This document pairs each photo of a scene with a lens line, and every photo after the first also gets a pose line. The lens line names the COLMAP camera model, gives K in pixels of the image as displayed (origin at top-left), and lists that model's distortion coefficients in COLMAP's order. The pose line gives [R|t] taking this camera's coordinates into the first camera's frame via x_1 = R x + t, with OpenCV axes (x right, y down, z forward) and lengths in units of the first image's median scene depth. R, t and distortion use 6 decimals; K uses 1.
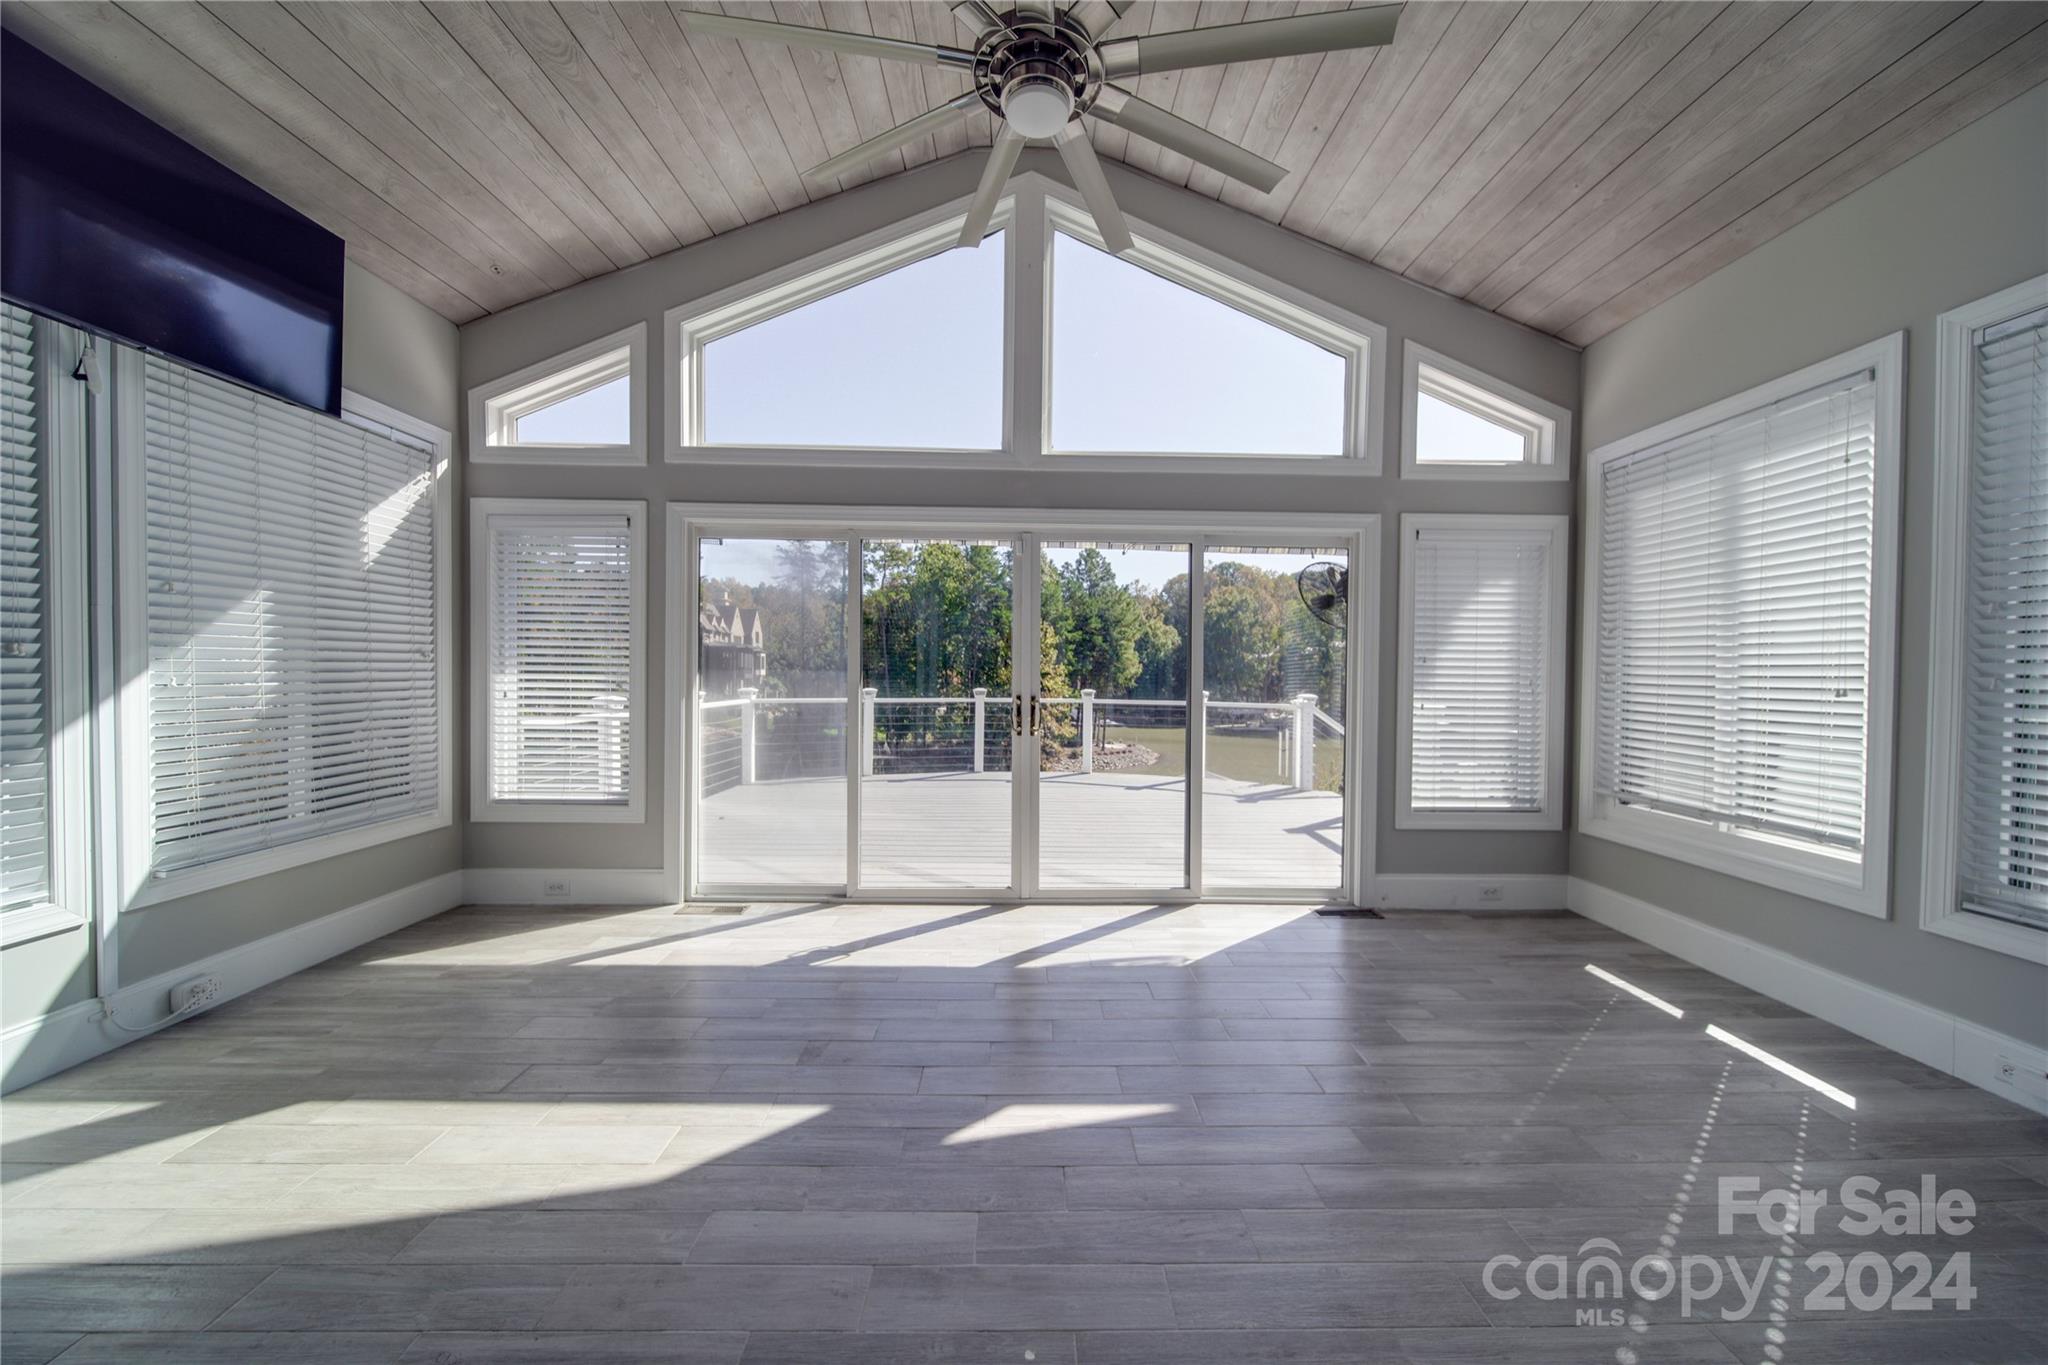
lens RADIAL K [[717.8, 0, 1033.5], [0, 717.8, 683.9], [0, 0, 1]] dist [-0.004738, -0.000019]
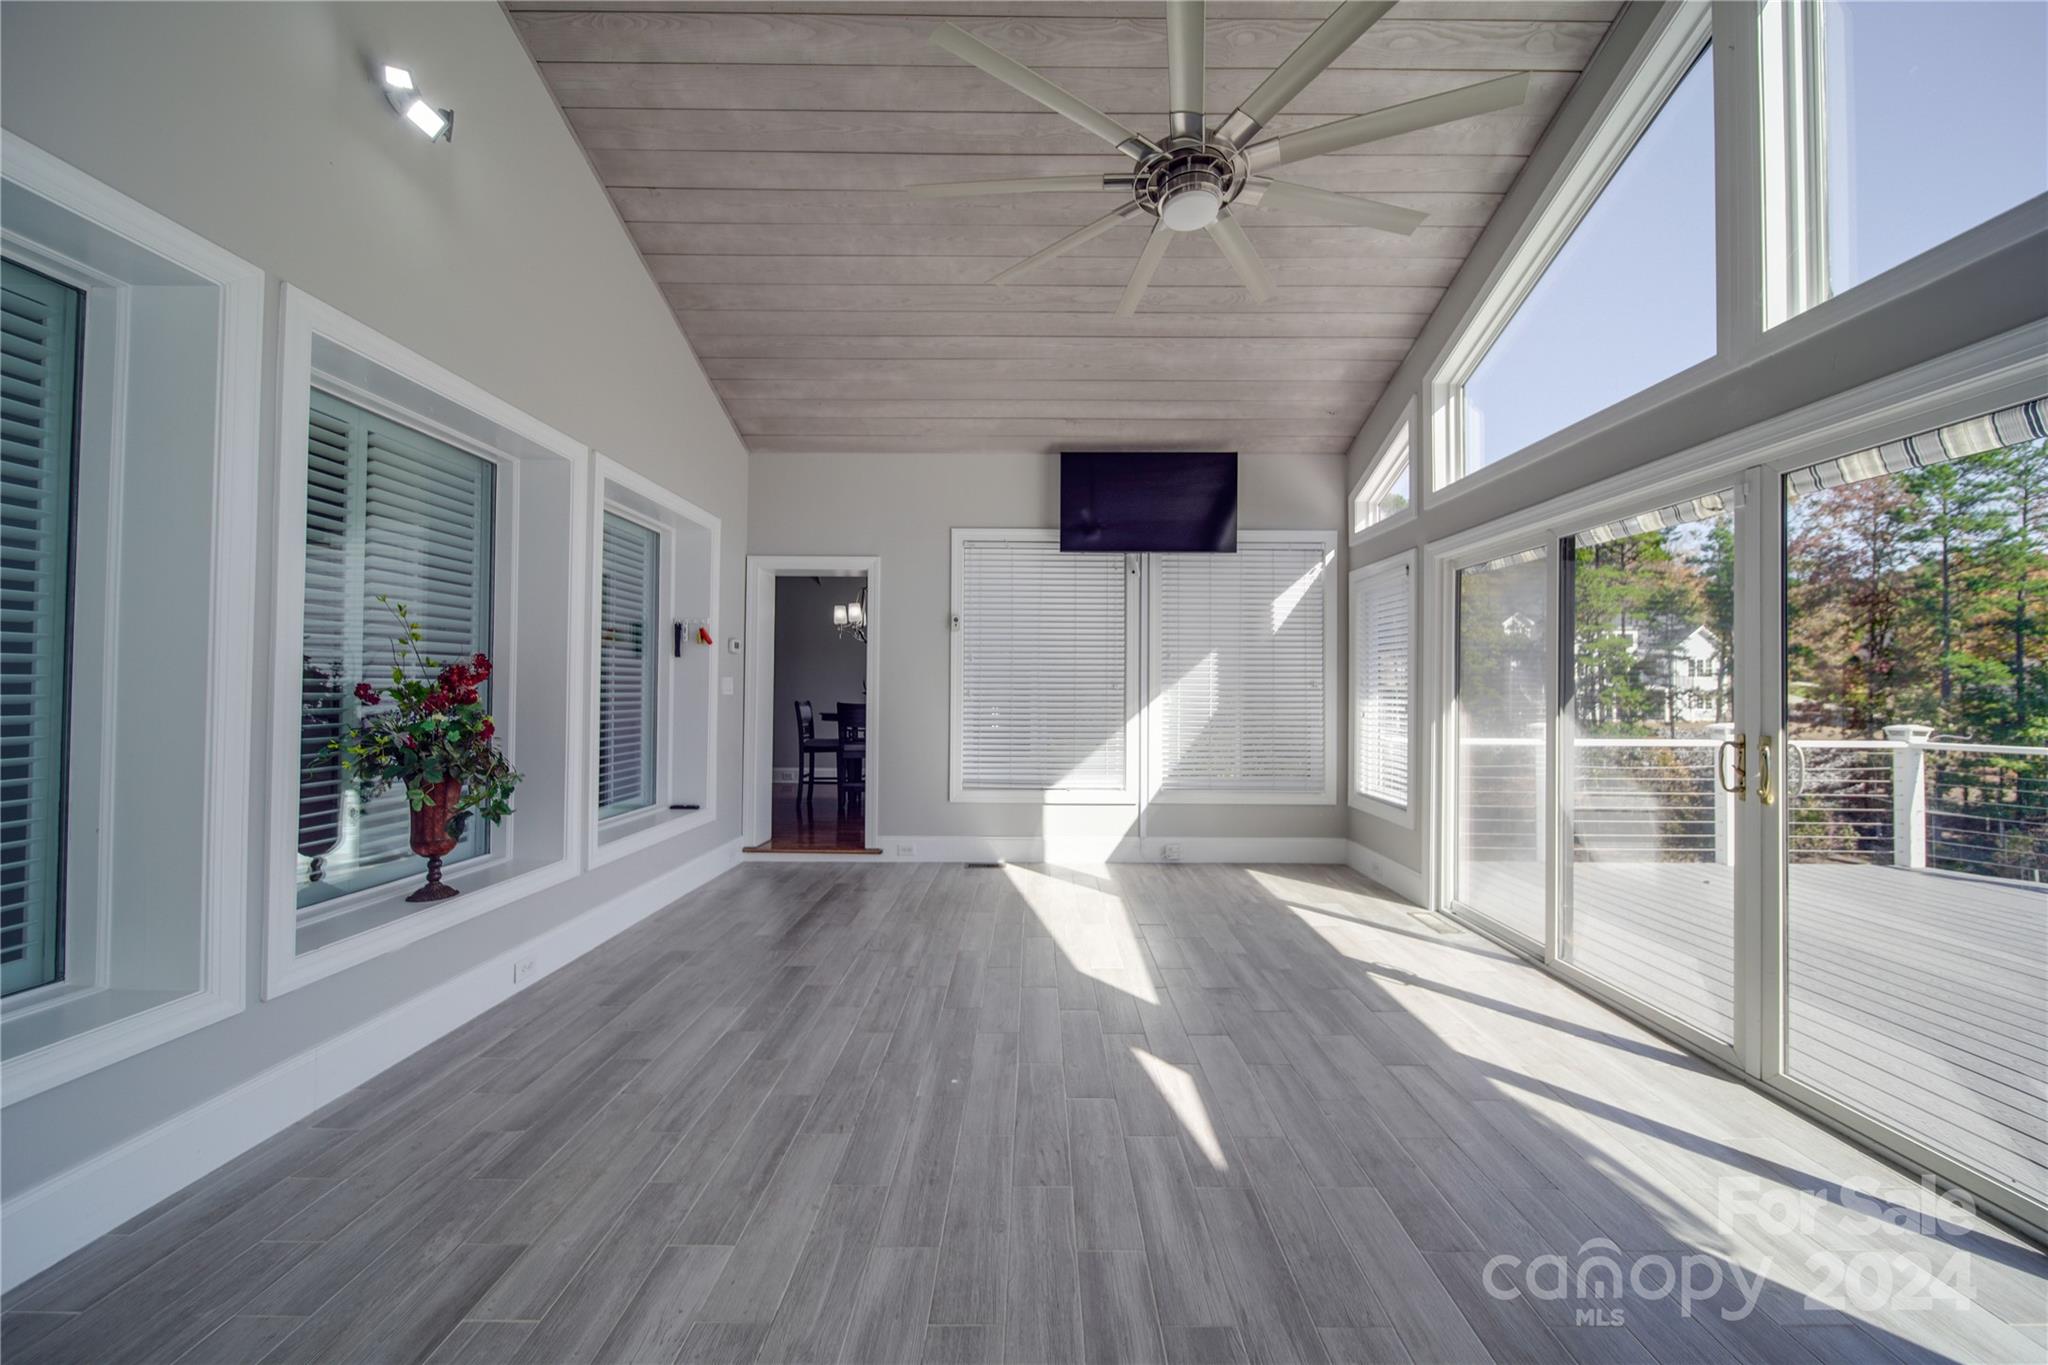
lens RADIAL K [[717.8, 0, 1035.0], [0, 717.8, 681.1], [0, 0, 1]] dist [-0.004738, -0.000019]
pose [[-0.016942, -0.022924, -0.999594, 0.729328], [-0.023814, 0.999463, -0.022517, -0.002491], [0.999573, 0.023423, -0.017479, 0.493977]]
